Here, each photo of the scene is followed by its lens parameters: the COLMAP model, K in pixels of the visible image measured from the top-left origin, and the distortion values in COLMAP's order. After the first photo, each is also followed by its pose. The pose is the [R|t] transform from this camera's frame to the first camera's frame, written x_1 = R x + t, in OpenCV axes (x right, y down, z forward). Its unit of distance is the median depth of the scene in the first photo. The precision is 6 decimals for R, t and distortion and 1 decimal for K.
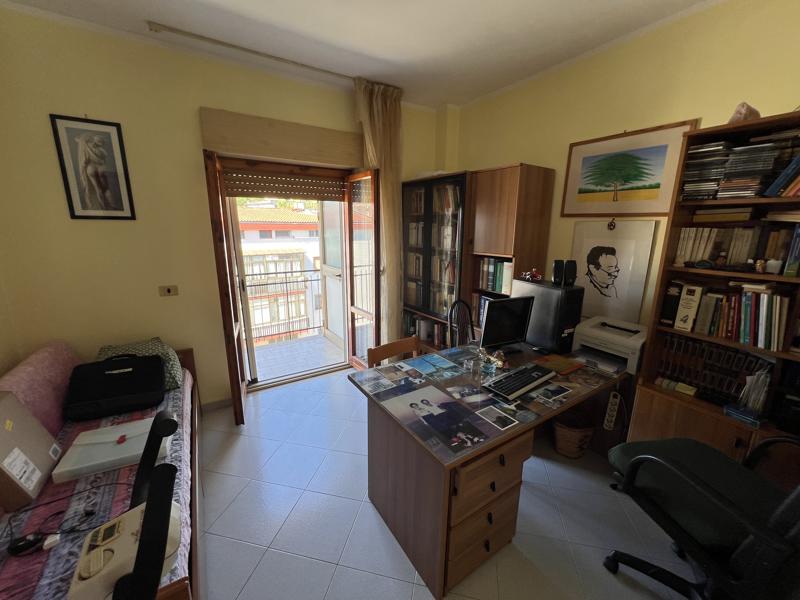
lens RADIAL K [[319.6, 0, 398.5], [0, 319.6, 298.7], [0, 0, 1]] dist [0.000161, -0.000500]
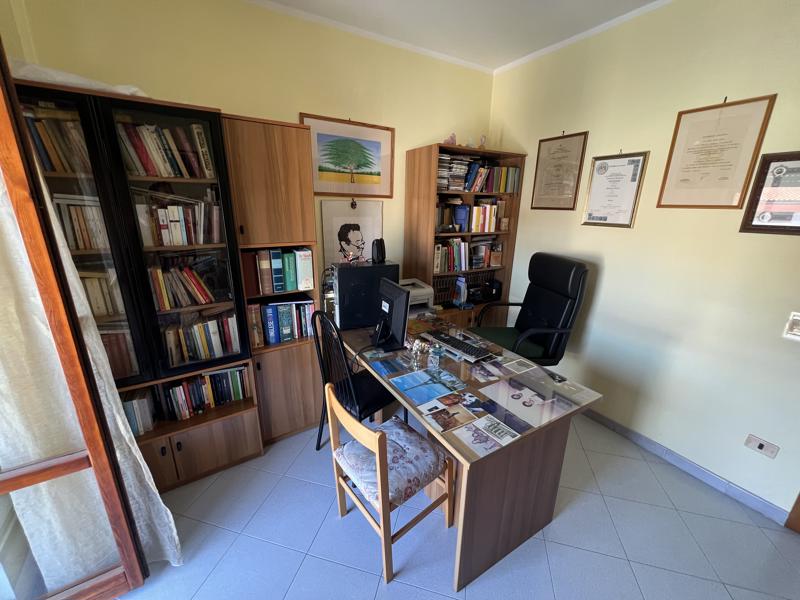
lens RADIAL K [[319.6, 0, 398.5], [0, 319.6, 298.7], [0, 0, 1]] dist [0.000161, -0.000500]
pose [[0.035817, -0.289970, 0.956365, -0.589928], [0.205408, 0.938683, 0.276915, -0.227369], [-0.978021, 0.186527, 0.093183, 0.924051]]
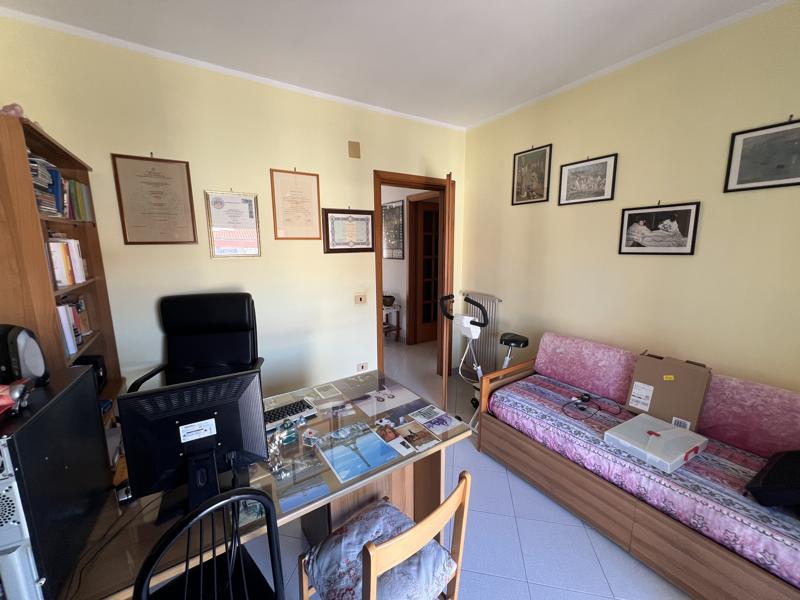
lens RADIAL K [[319.6, 0, 398.5], [0, 319.6, 298.7], [0, 0, 1]] dist [0.000161, -0.000500]
pose [[-0.999804, 0.003157, -0.019519, 0.032425], [-0.004656, 0.921814, 0.387604, -0.332351], [0.019217, 0.387619, -0.921619, 1.453311]]
